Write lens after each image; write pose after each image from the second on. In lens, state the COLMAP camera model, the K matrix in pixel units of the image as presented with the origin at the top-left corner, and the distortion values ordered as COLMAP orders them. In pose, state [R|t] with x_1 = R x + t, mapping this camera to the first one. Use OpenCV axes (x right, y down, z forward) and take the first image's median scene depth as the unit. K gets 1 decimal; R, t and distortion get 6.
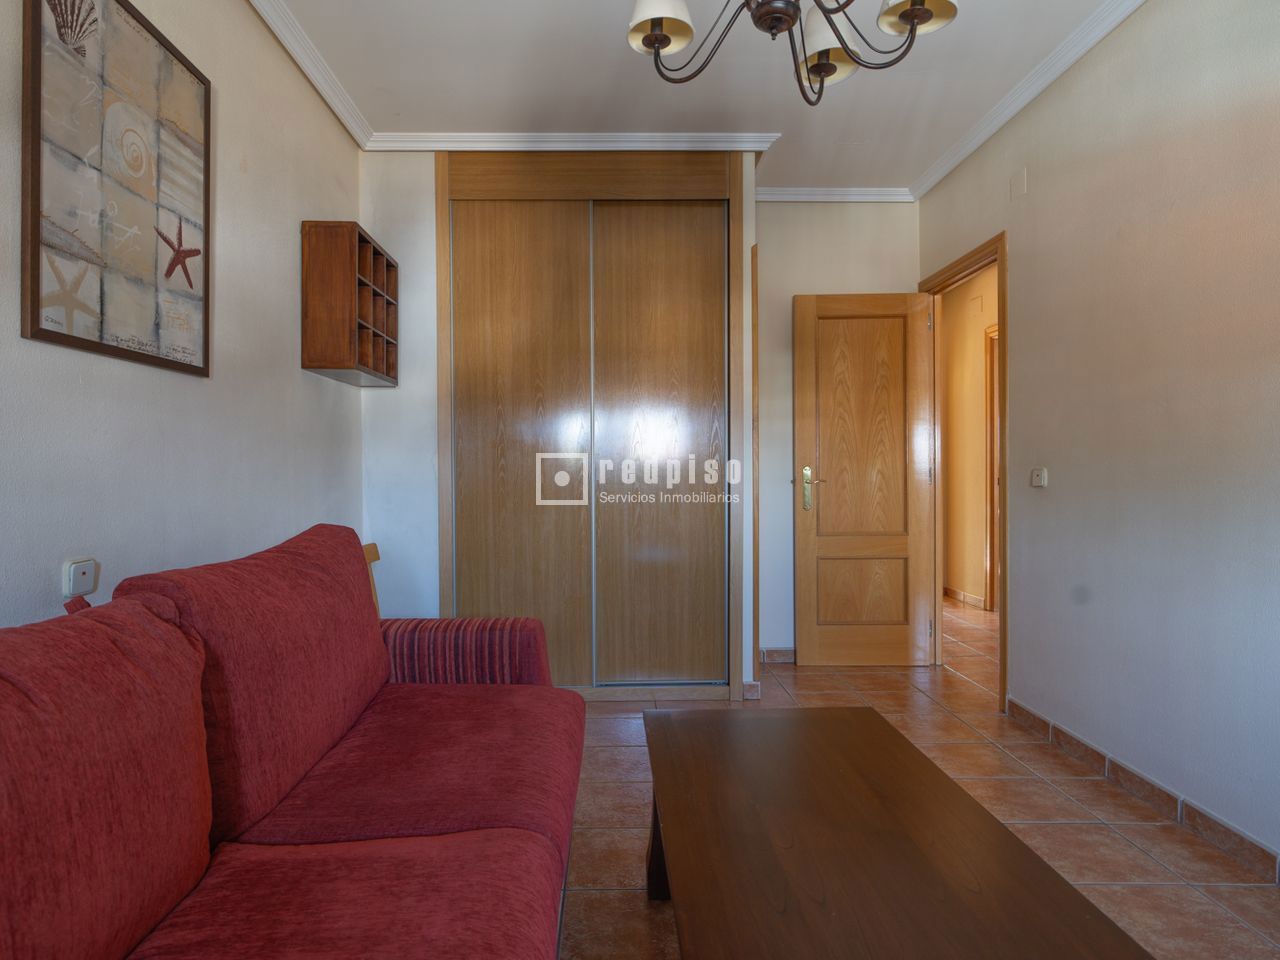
lens RADIAL K [[734.9, 0, 610.4], [0, 734.9, 473.6], [0, 0, 1]] dist [-0.007722, 0.003060]
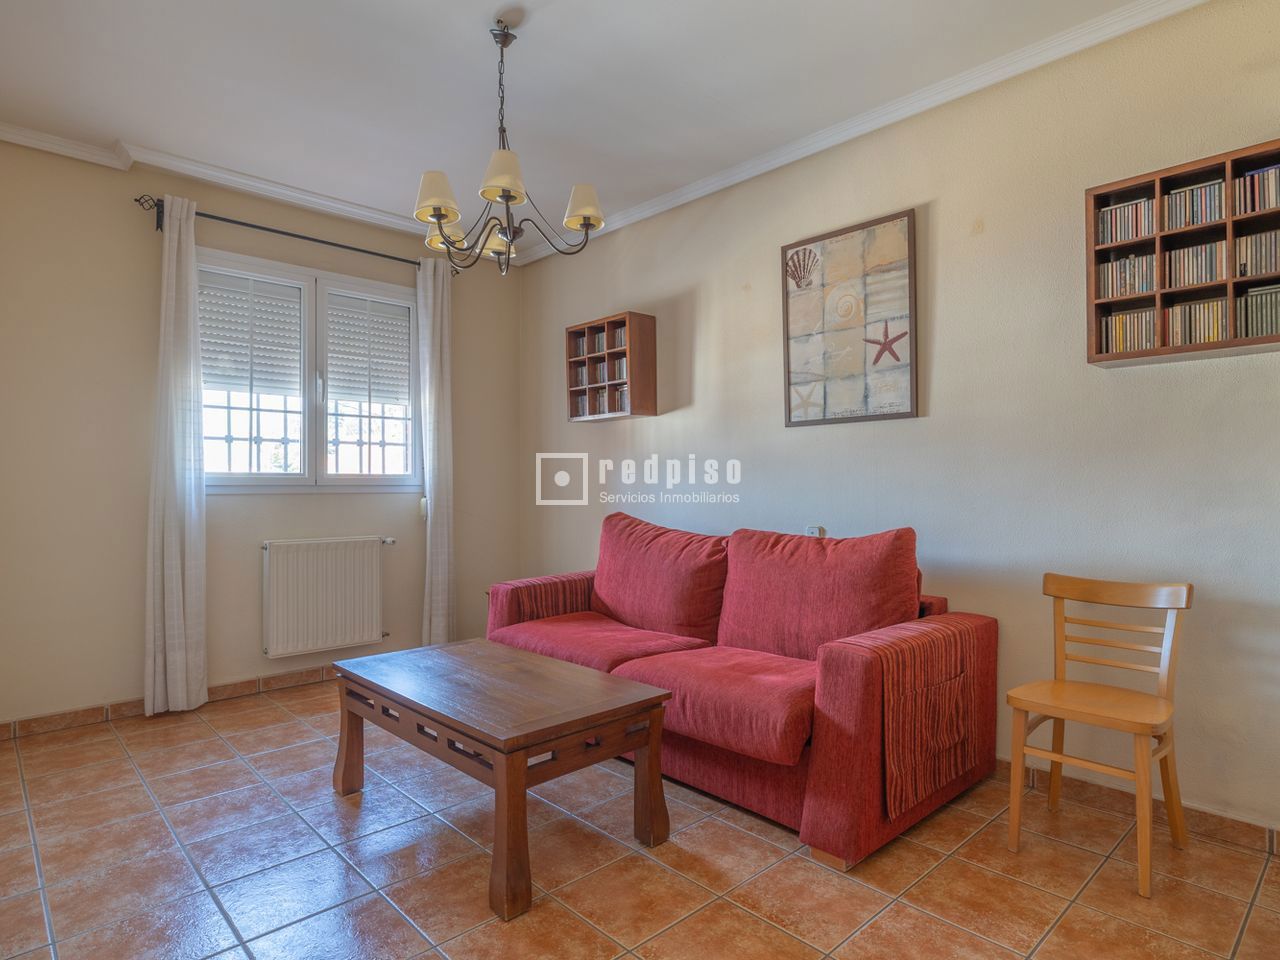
lens RADIAL K [[734.9, 0, 641.9], [0, 734.9, 475.6], [0, 0, 1]] dist [-0.007722, 0.003060]
pose [[-0.735809, 0.002091, -0.677185, 0.814194], [0.005763, 0.999978, -0.003173, -0.017483], [0.677164, -0.006237, -0.735806, 1.713865]]
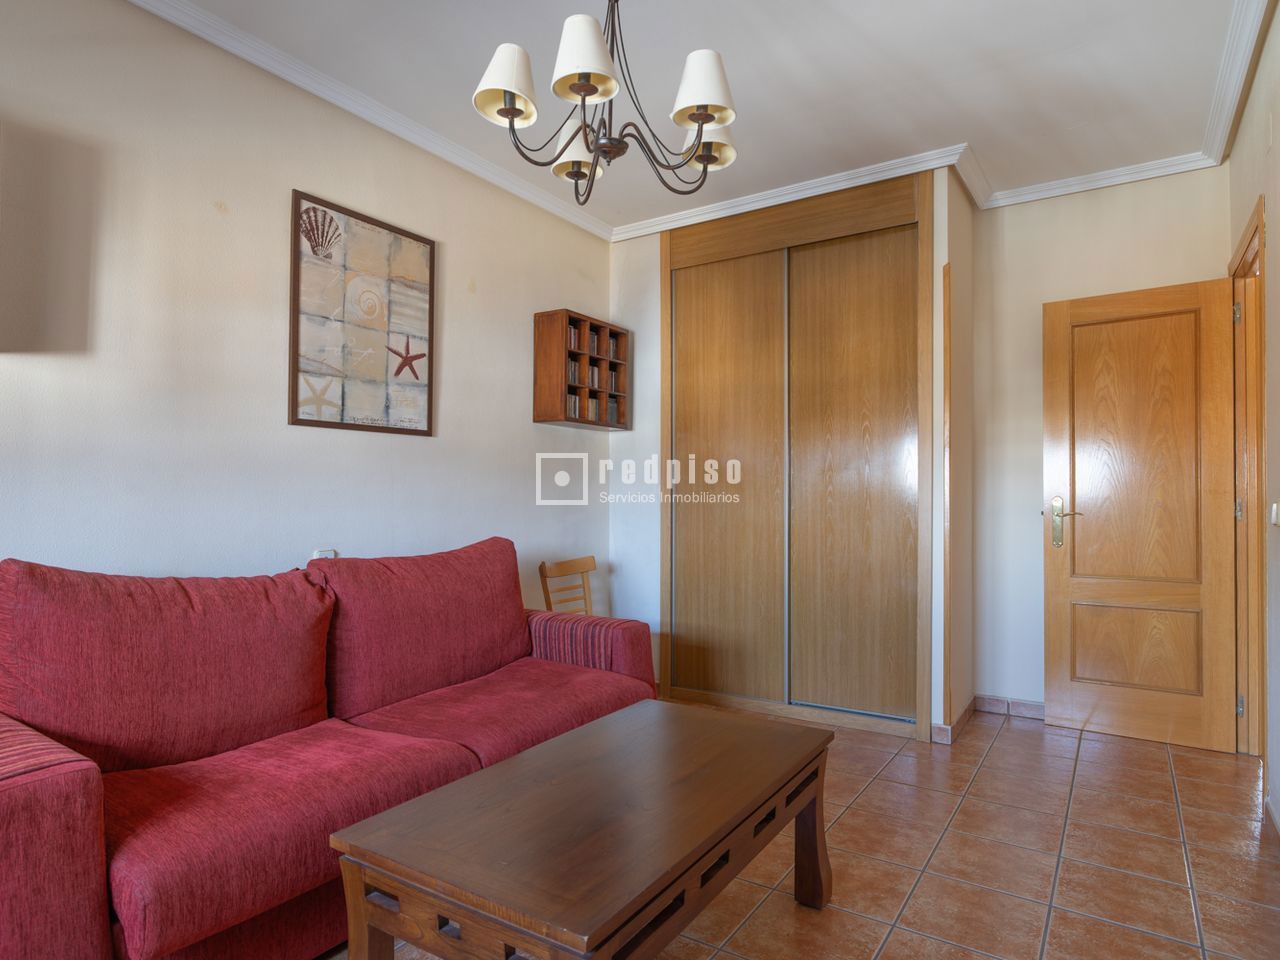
lens RADIAL K [[734.9, 0, 627.7], [0, 734.9, 487.1], [0, 0, 1]] dist [-0.007722, 0.003060]
pose [[0.825898, -0.002111, -0.563816, 0.649444], [-0.008268, 0.999840, -0.015855, -0.006253], [0.563759, 0.017756, 0.825748, -0.020137]]
